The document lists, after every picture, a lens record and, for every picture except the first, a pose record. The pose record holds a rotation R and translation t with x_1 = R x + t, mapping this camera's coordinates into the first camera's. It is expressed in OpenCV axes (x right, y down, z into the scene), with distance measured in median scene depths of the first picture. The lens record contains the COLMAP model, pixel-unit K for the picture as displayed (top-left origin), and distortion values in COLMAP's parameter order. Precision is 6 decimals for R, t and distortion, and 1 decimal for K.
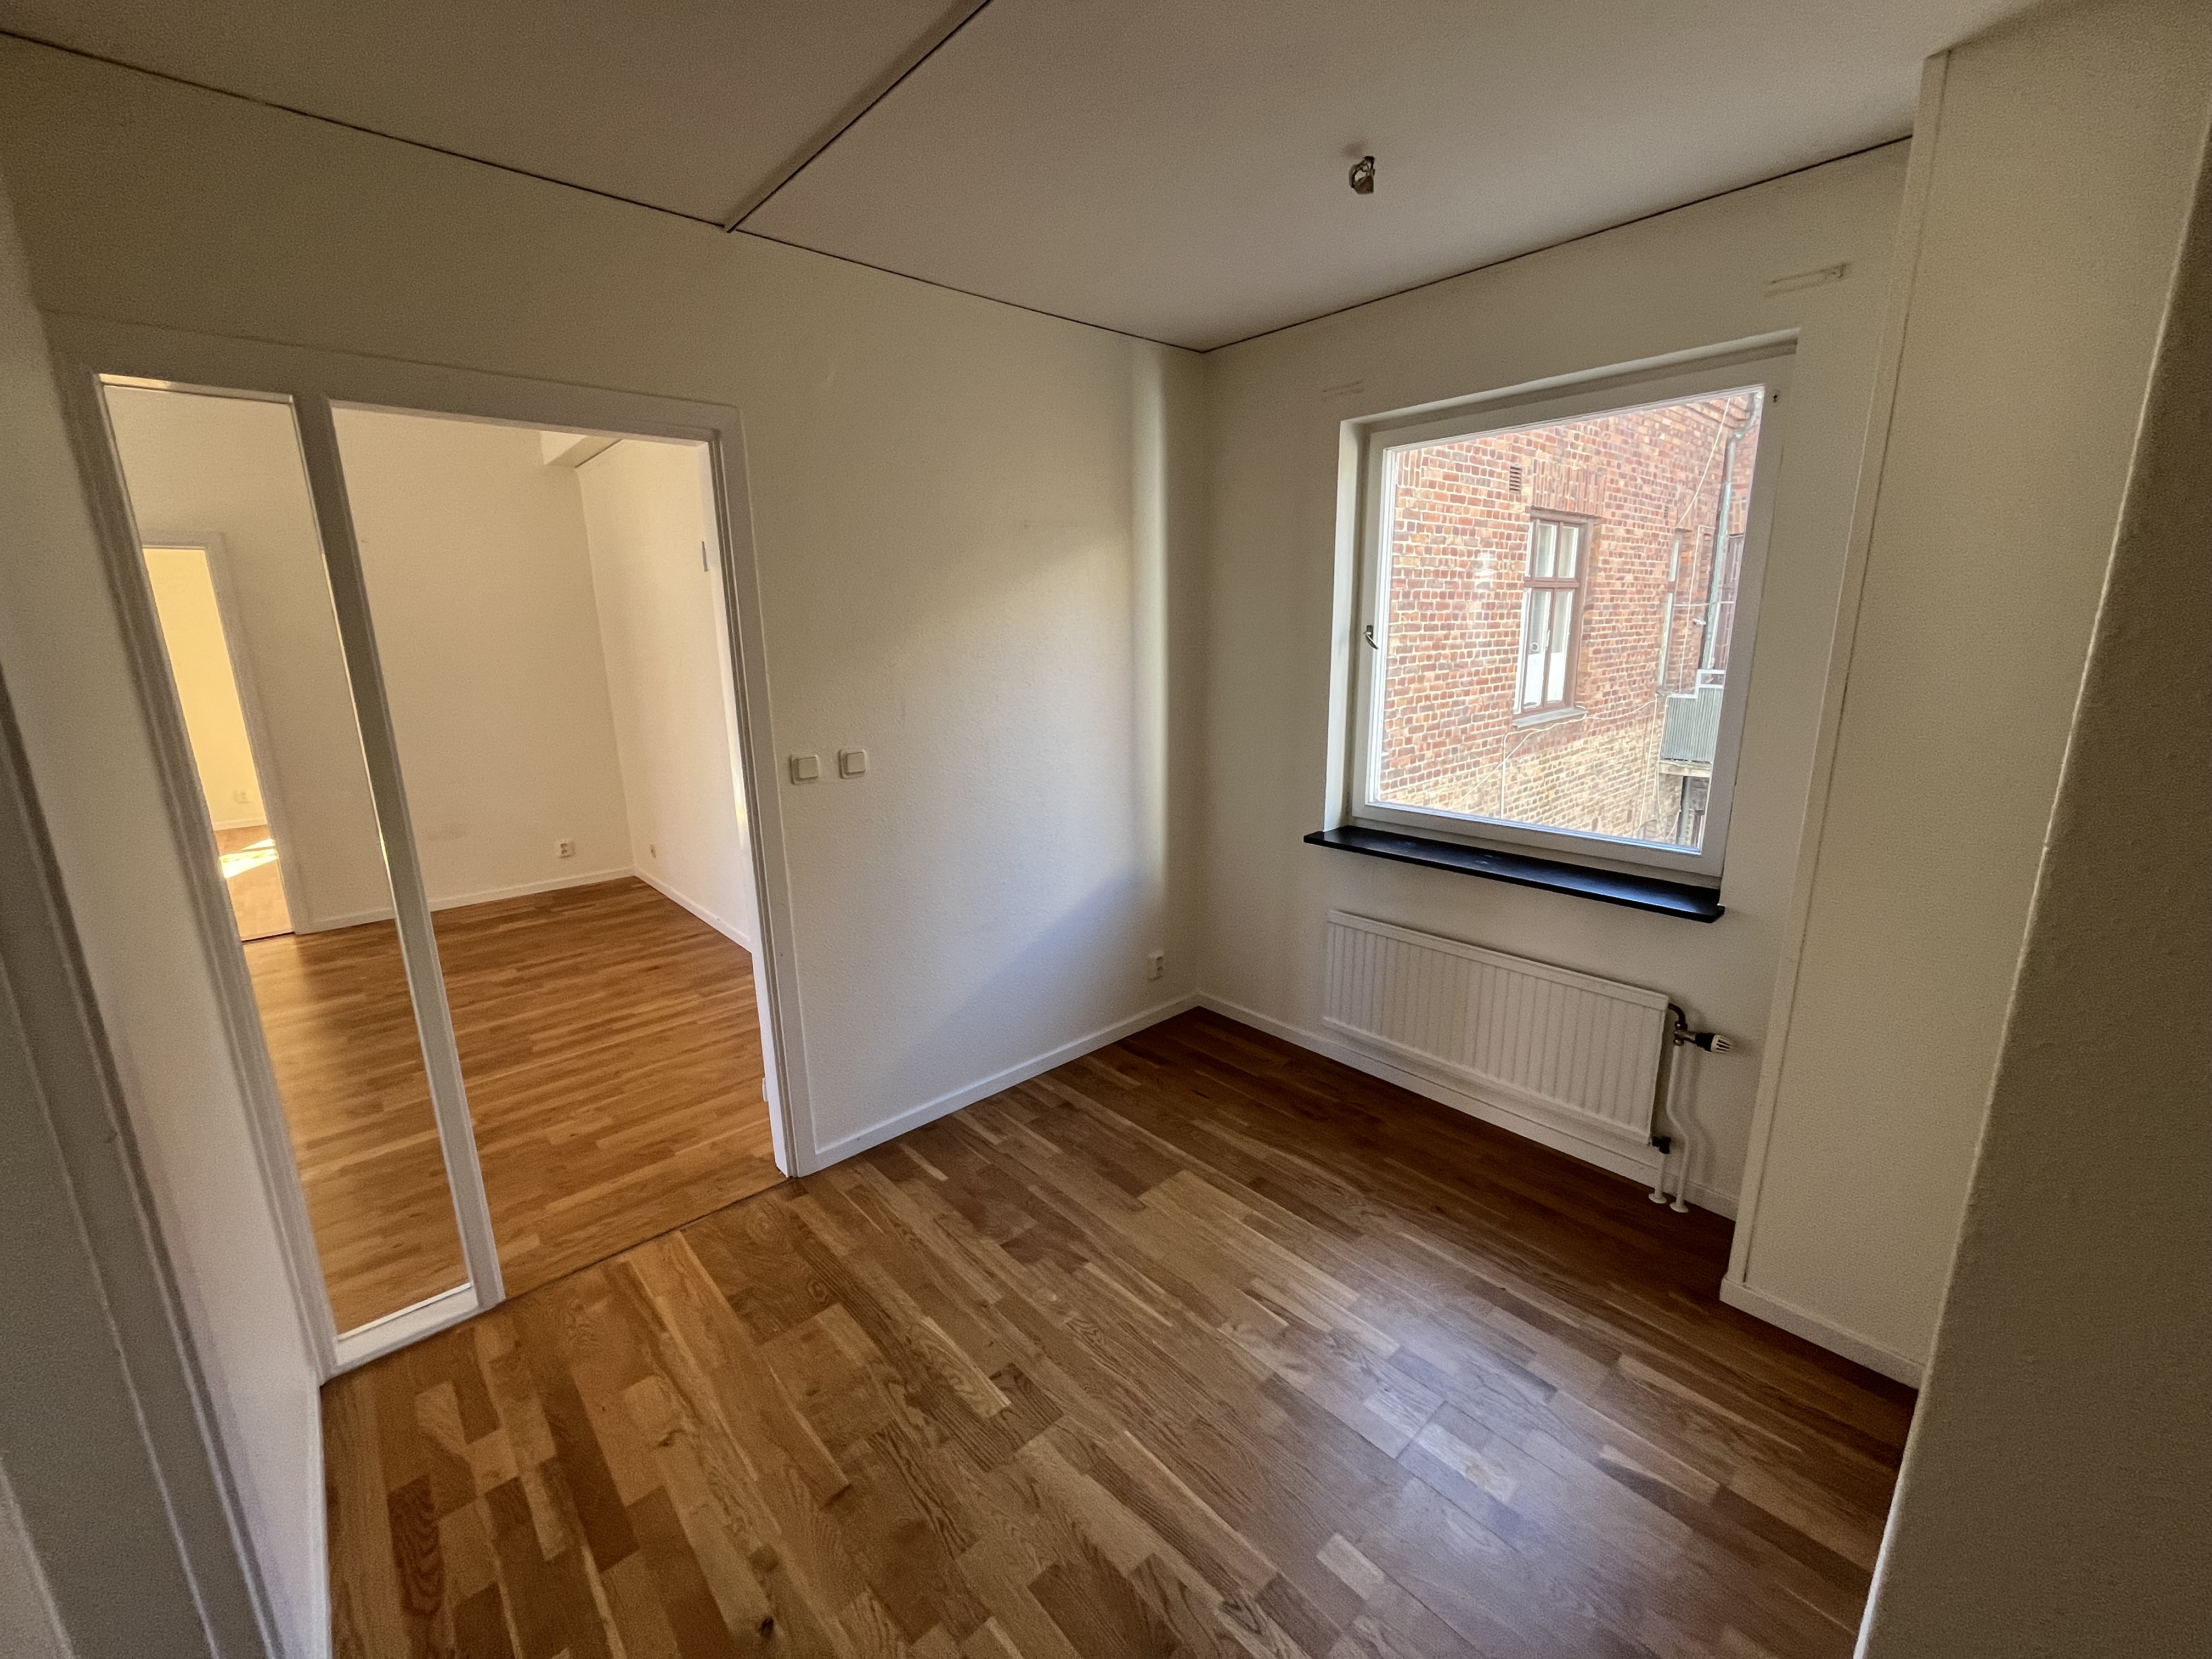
lens RADIAL K [[898.8, 0, 1108.7], [0, 898.8, 828.5], [0, 0, 1]] dist [-0.004461, -0.000501]
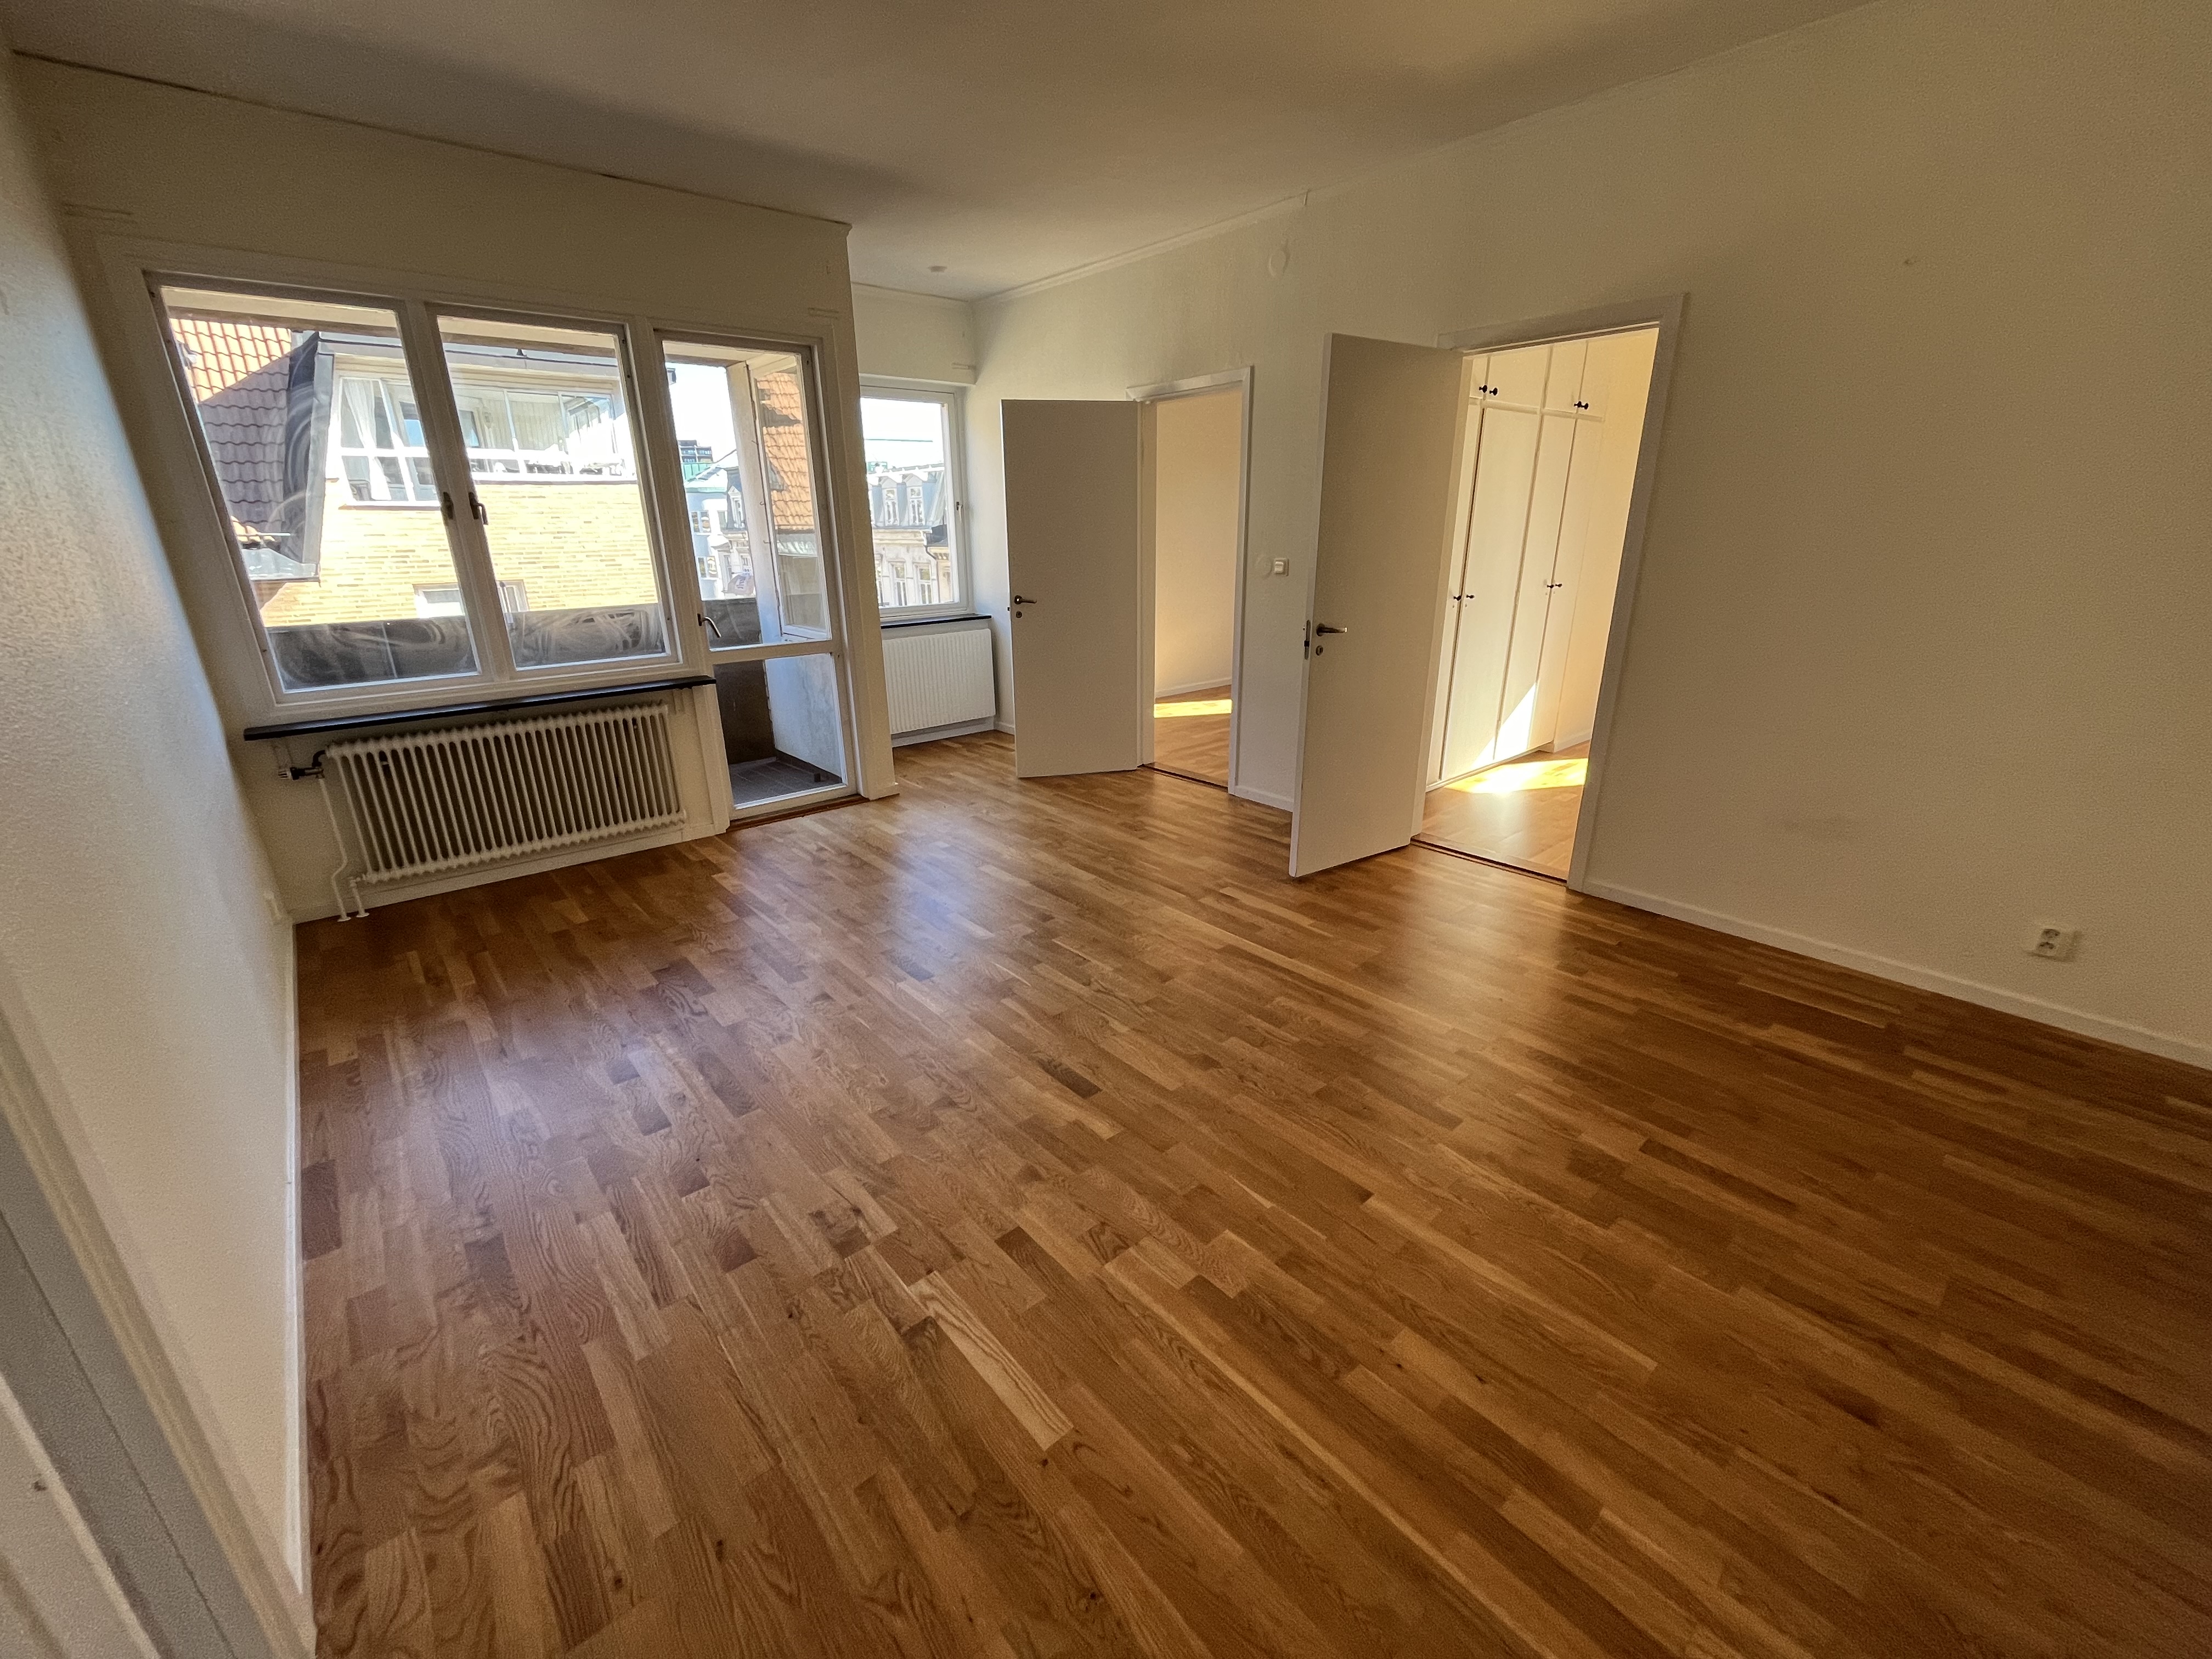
lens RADIAL K [[898.8, 0, 1102.3], [0, 898.8, 826.8], [0, 0, 1]] dist [-0.004461, -0.000501]
pose [[-0.020397, 0.347182, -0.937576, -0.244935], [-0.210377, 0.915285, 0.343504, -0.104843], [0.977408, 0.204250, 0.054370, 0.624454]]
